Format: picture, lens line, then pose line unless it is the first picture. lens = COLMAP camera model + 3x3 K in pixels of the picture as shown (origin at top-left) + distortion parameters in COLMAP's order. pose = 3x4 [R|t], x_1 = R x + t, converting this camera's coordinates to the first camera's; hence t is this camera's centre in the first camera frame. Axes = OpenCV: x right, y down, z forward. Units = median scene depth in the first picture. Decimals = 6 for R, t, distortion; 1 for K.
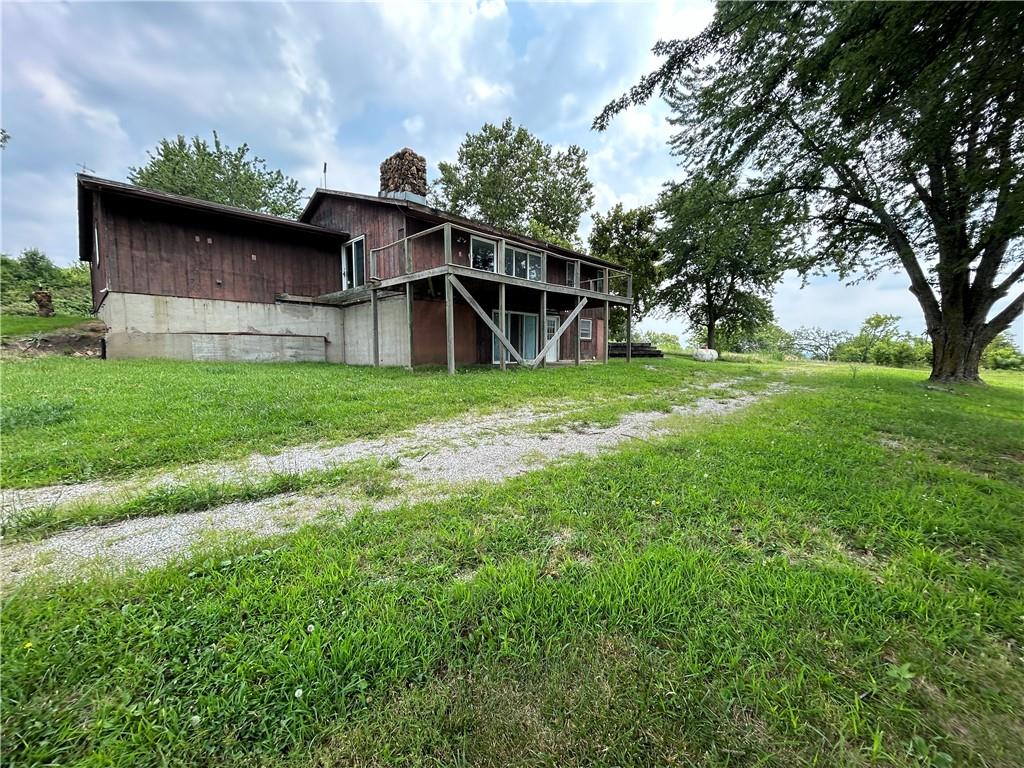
lens RADIAL K [[412.5, 0, 512.0], [0, 412.5, 384.0], [0, 0, 1]] dist [-0.001123, 0.000131]
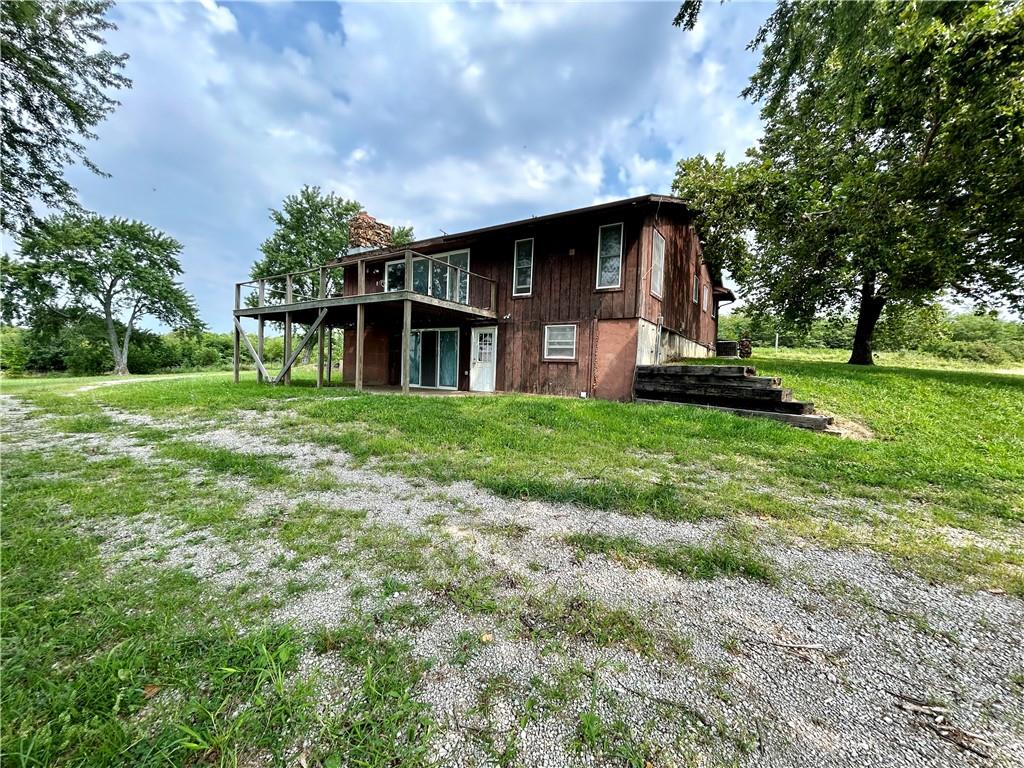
lens RADIAL K [[409.8, 0, 512.0], [0, 409.8, 384.0], [0, 0, 1]] dist [0.001351, 0.000066]
pose [[0.191869, 0.043034, -0.980477, 0.609614], [-0.111359, 0.993541, 0.021816, -0.067637], [0.975082, 0.104999, 0.195422, 0.701166]]
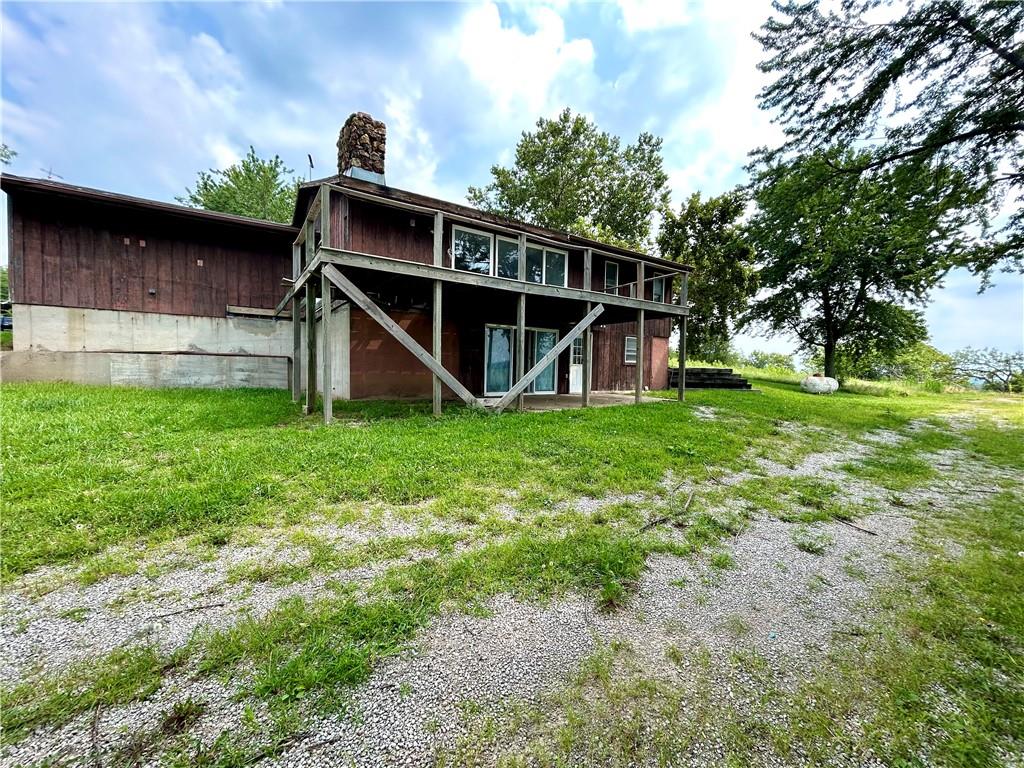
lens RADIAL K [[409.8, 0, 512.0], [0, 409.8, 384.0], [0, 0, 1]] dist [0.001351, 0.000066]
pose [[0.975497, 0.027368, -0.218304, 0.107005], [-0.036452, 0.998624, -0.037692, -0.029203], [0.216972, 0.044726, 0.975153, 0.188345]]
